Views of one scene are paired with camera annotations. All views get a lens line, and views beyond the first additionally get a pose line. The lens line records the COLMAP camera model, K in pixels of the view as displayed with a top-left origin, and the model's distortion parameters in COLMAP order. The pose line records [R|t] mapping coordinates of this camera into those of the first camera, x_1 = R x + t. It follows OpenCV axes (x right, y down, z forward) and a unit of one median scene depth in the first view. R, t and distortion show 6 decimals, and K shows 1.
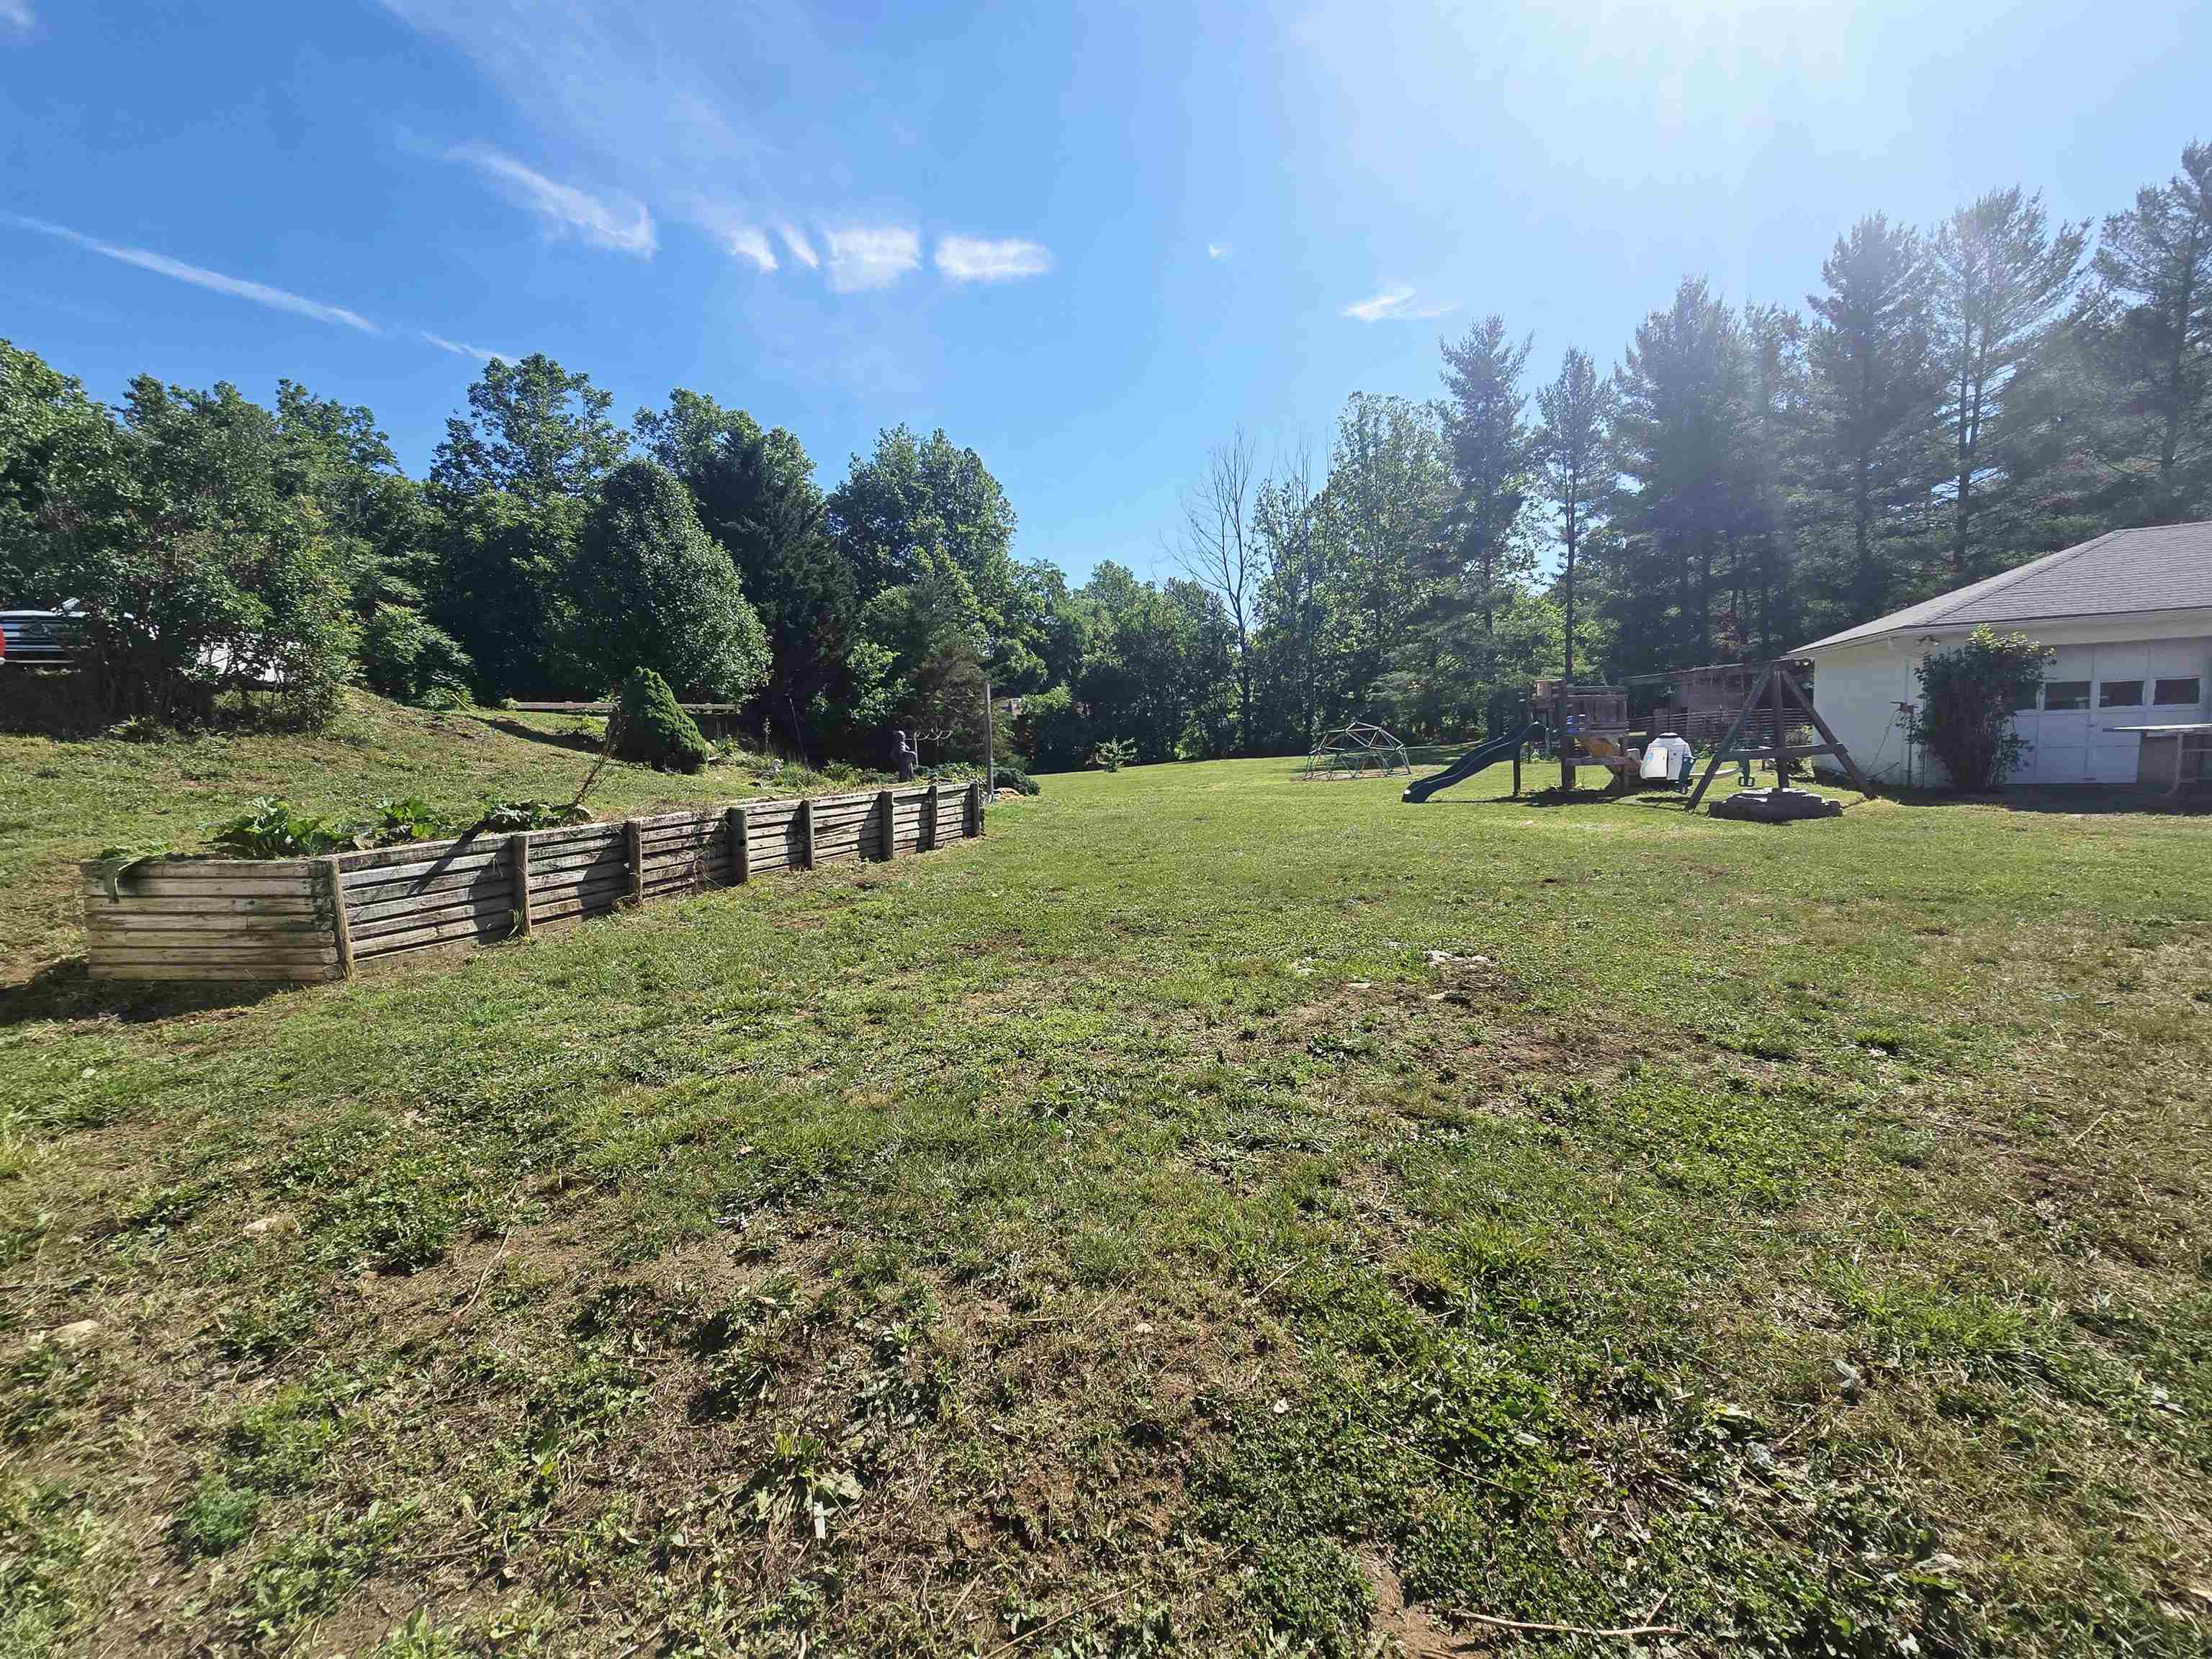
lens RADIAL K [[908.0, 0, 1112.5], [0, 908.0, 813.6], [0, 0, 1]] dist [-0.005027, -0.000335]
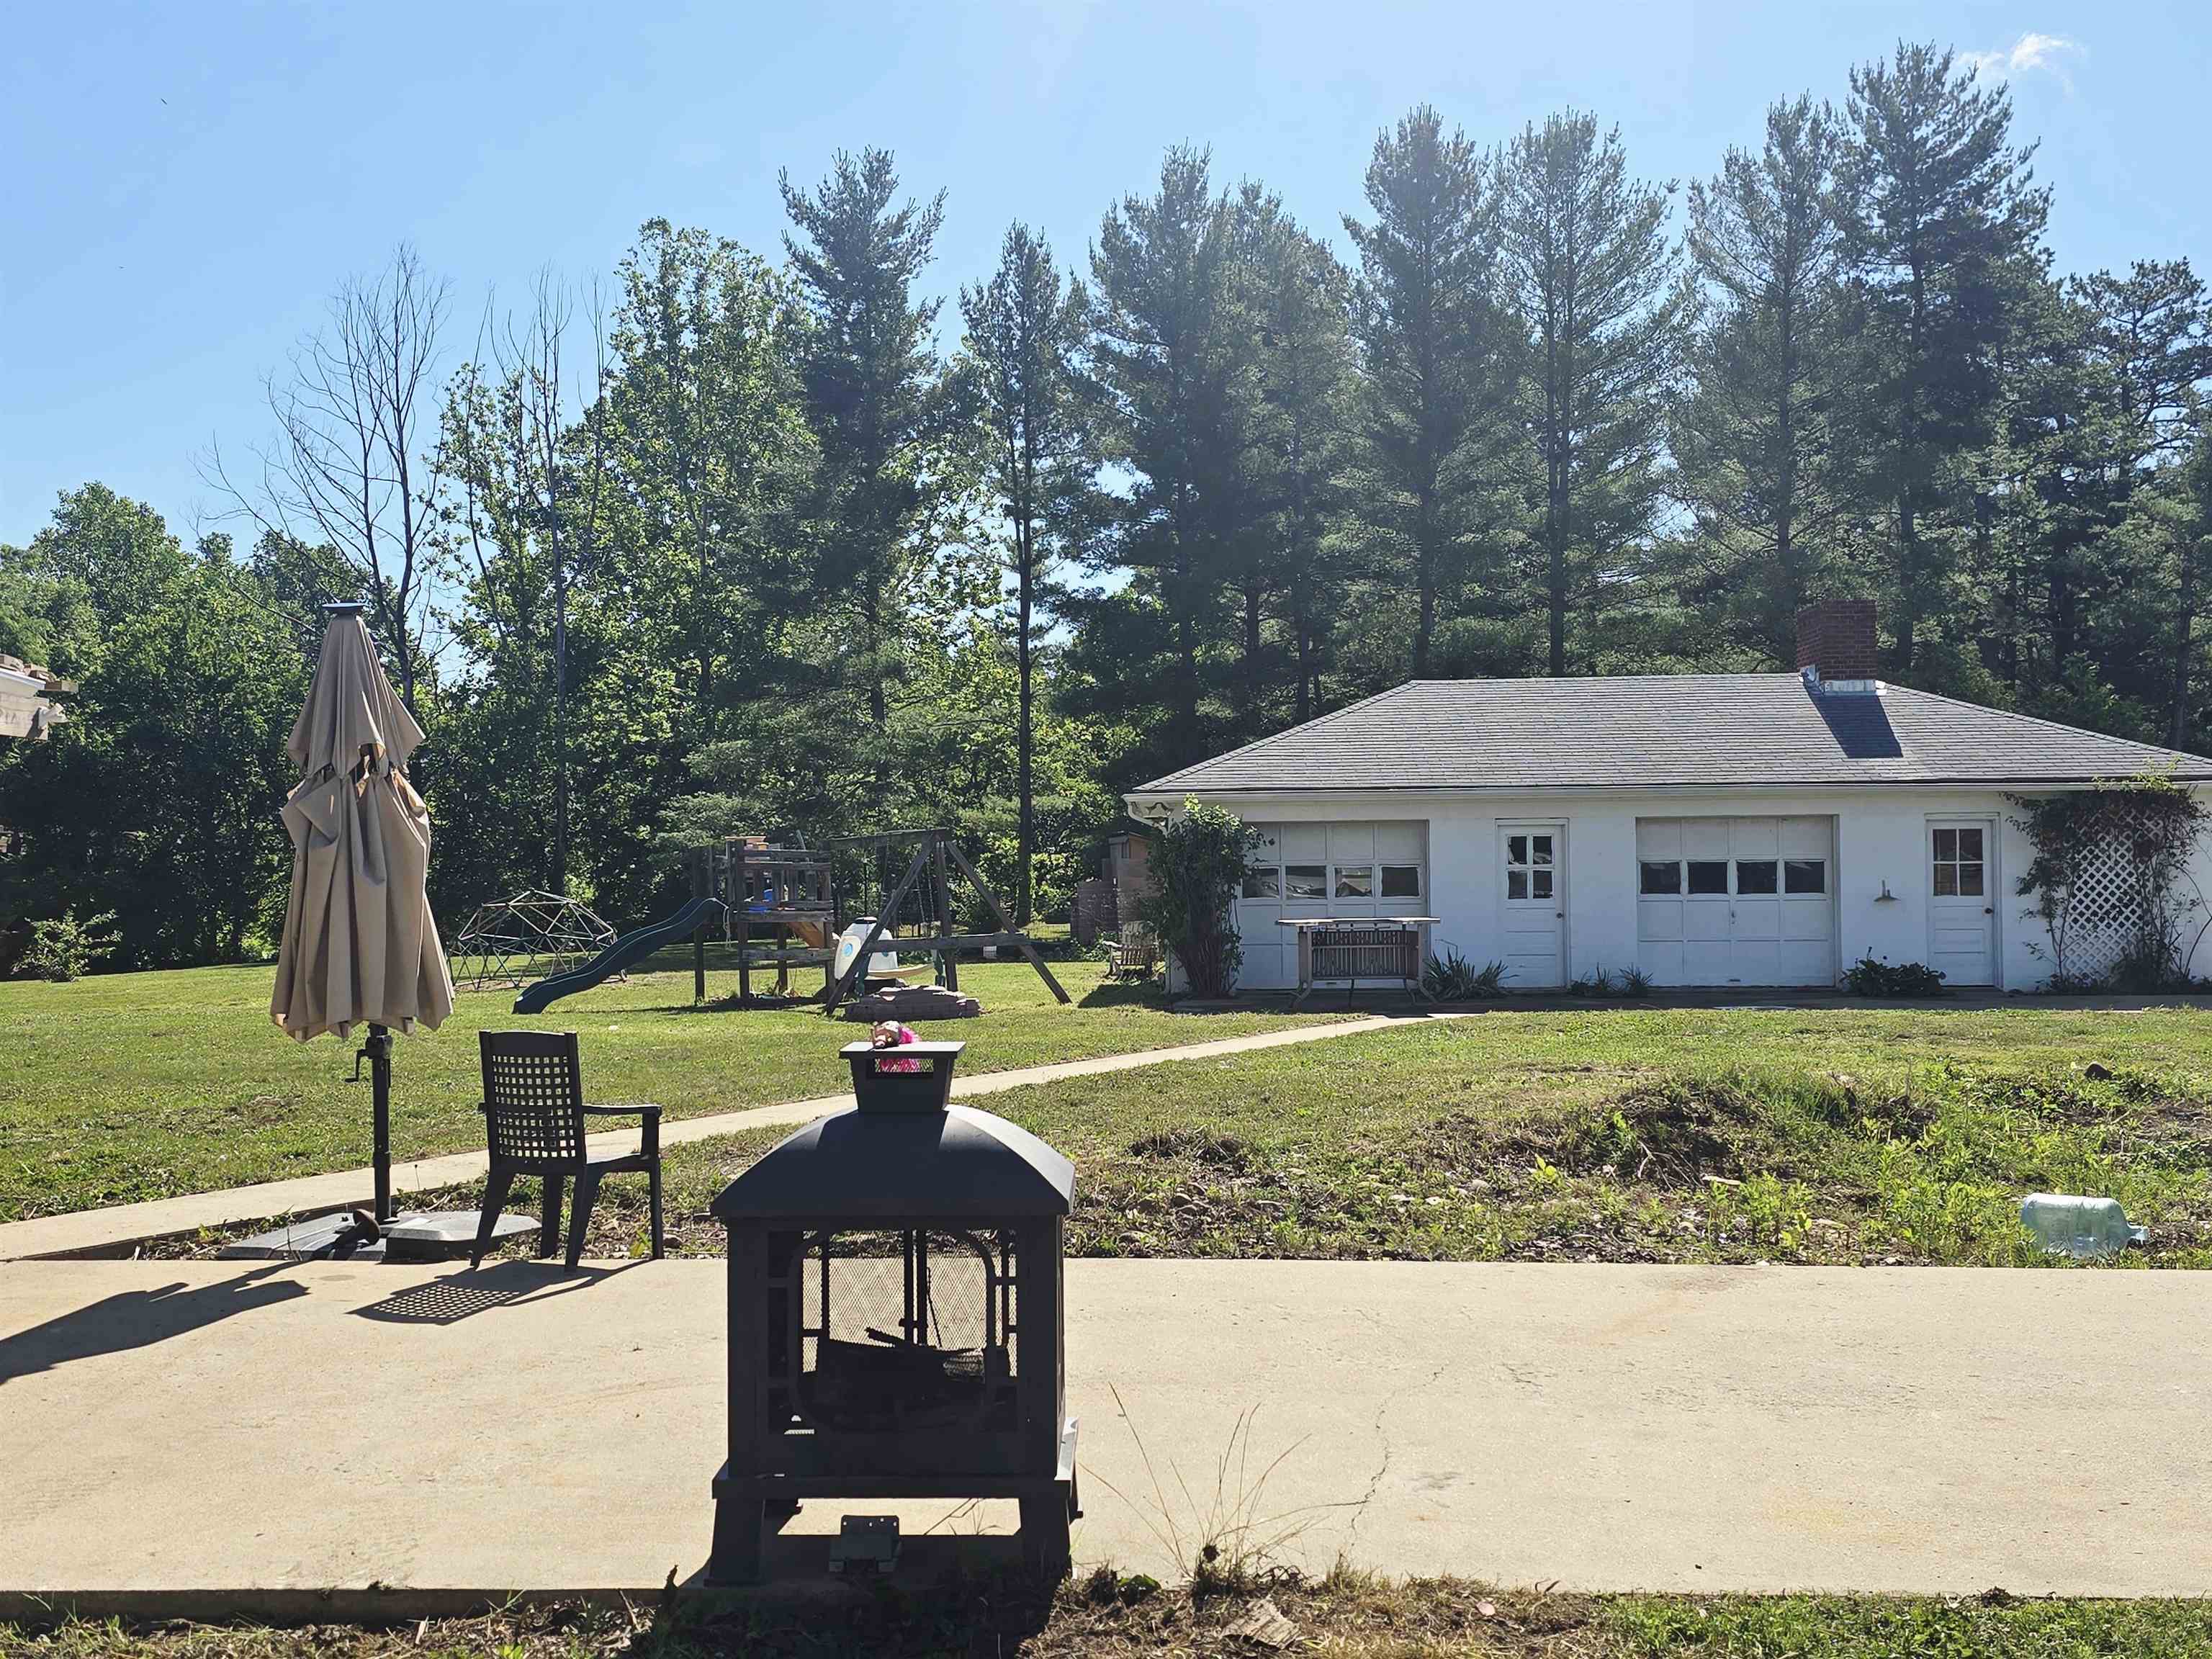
lens RADIAL K [[2215.4, 0, 1097.3], [0, 2215.4, 872.4], [0, 0, 1]] dist [0.043667, 0.000000]
pose [[0.915515, 0.031257, 0.401068, 0.020438], [0.011633, 0.994503, -0.104060, 0.020022], [-0.402116, 0.099934, 0.910118, -0.219614]]
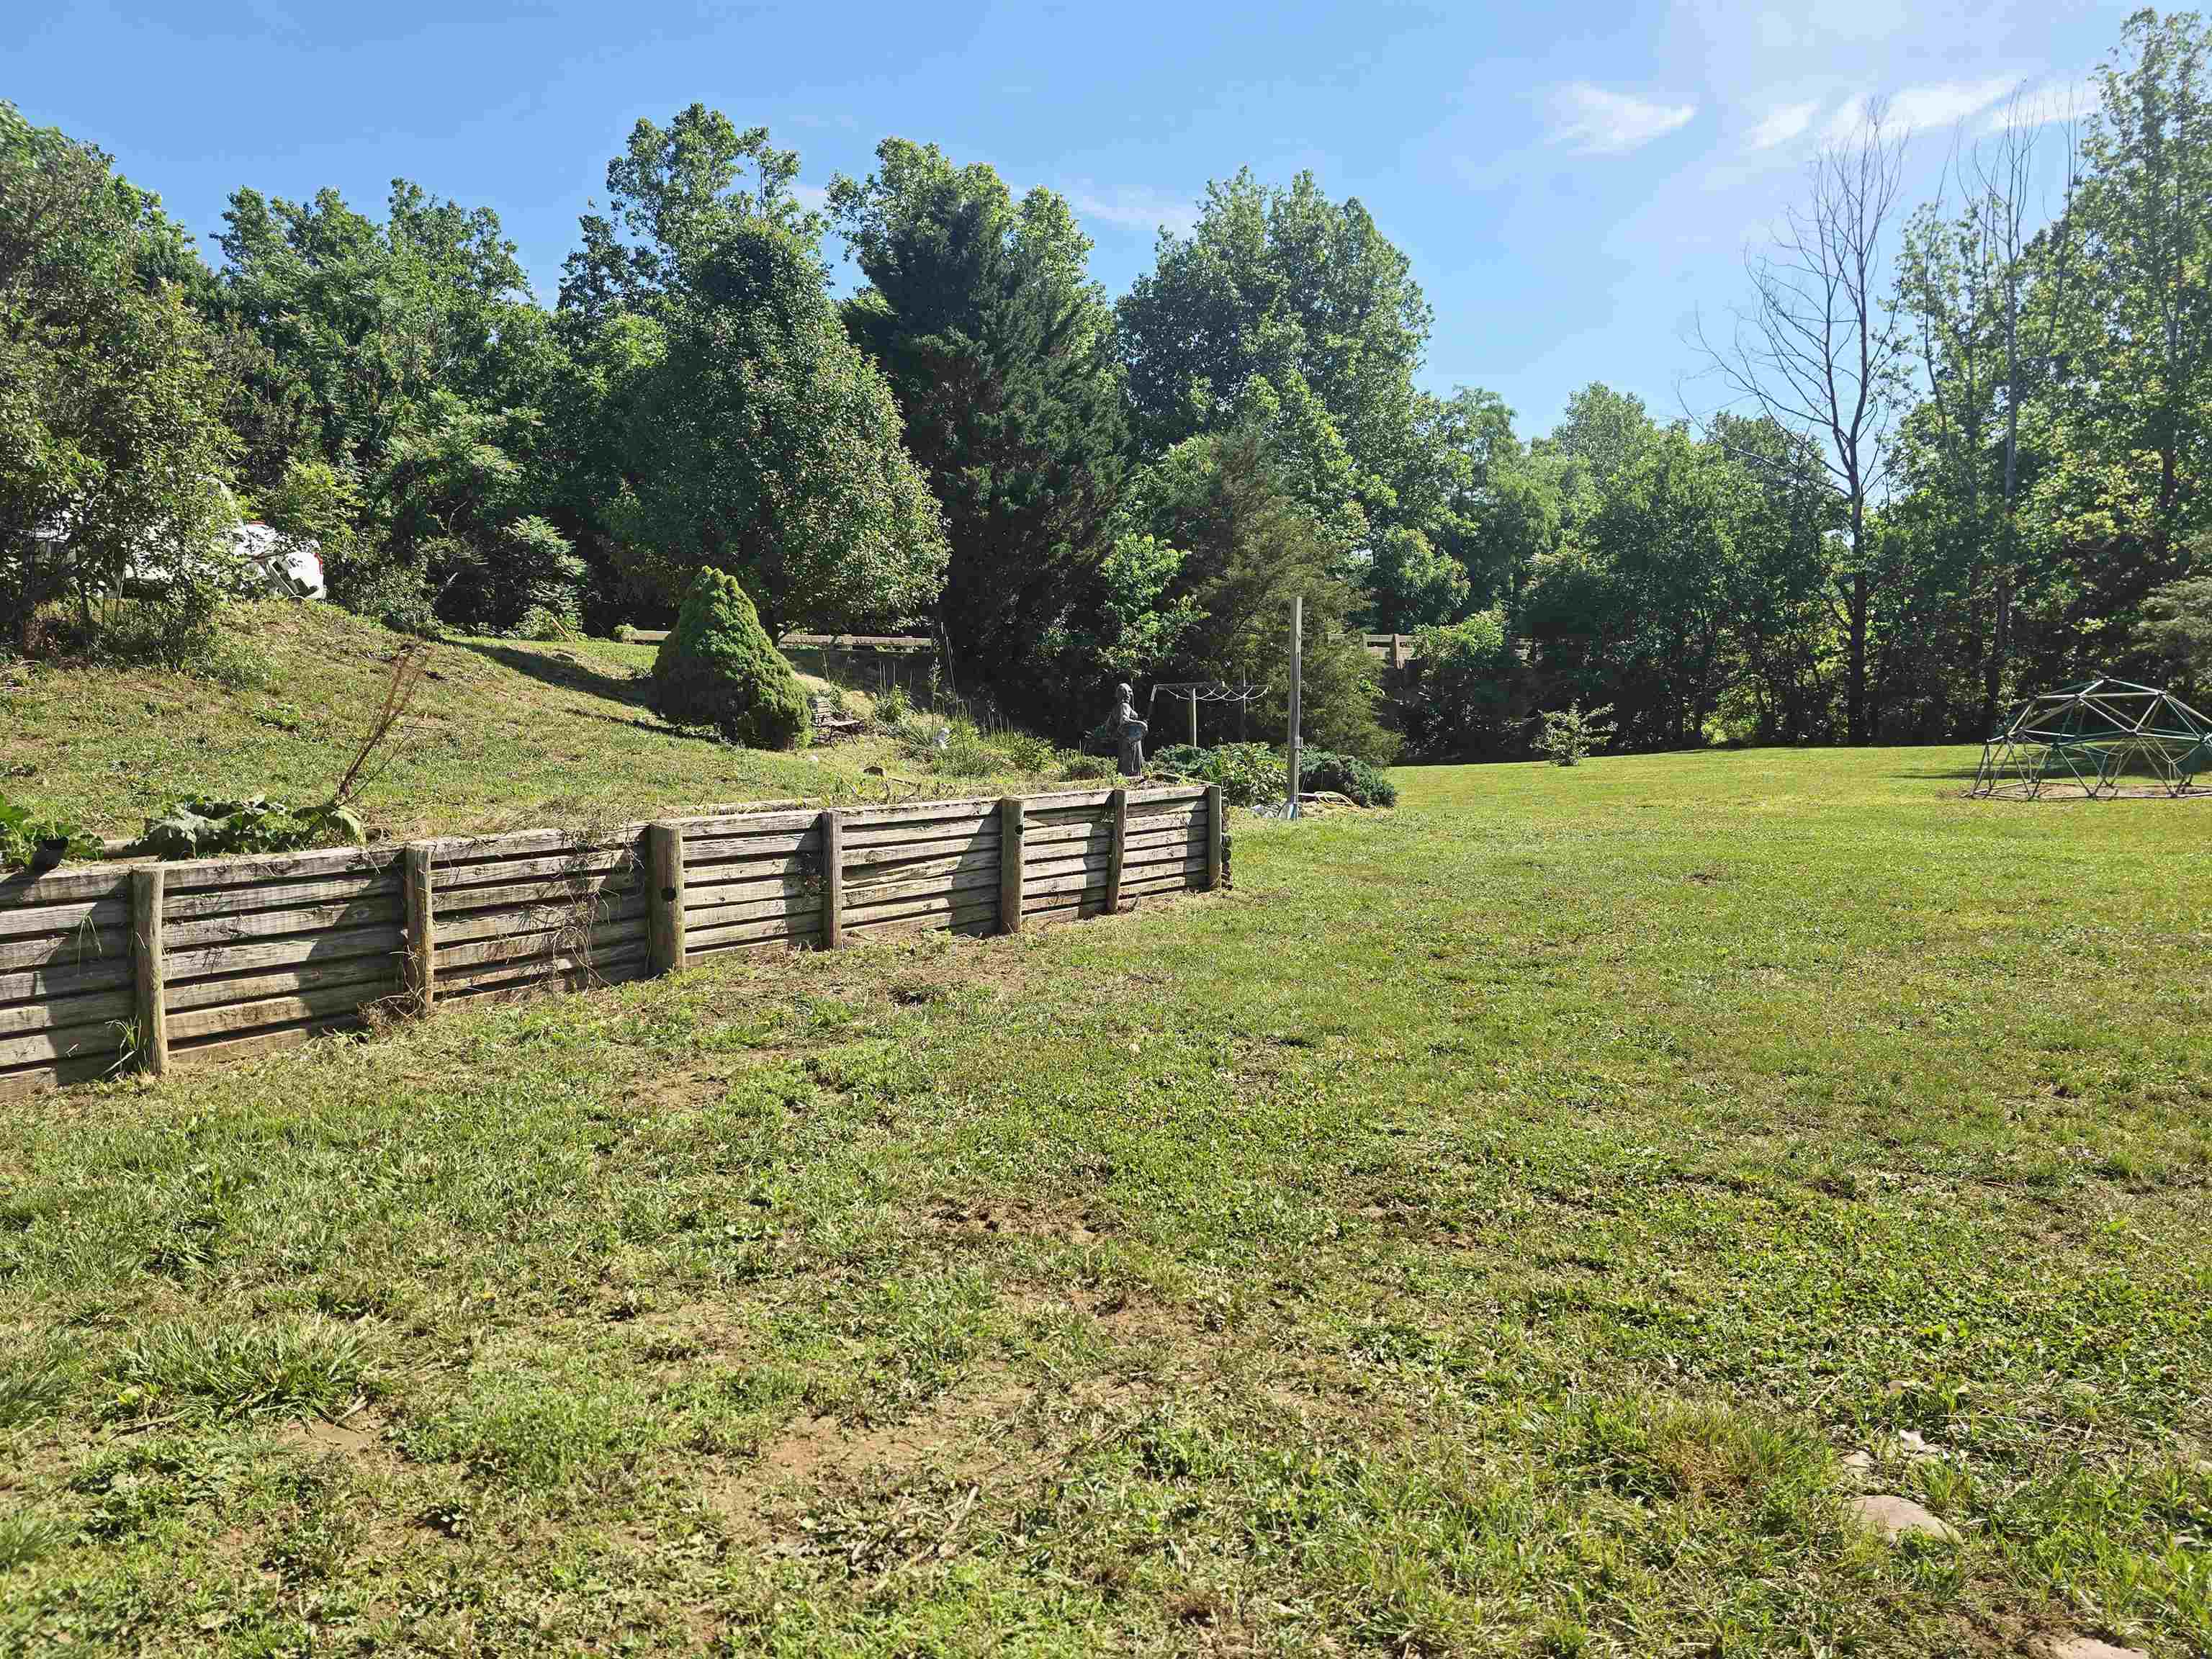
lens RADIAL K [[1483.2, 0, 1078.1], [0, 1483.2, 846.7], [0, 0, 1]] dist [0.053481, -0.048165]
pose [[0.945100, 0.052198, -0.322585, 0.011776], [-0.046976, 0.998609, 0.023956, -0.004075], [0.323387, -0.007487, 0.946237, 0.049081]]
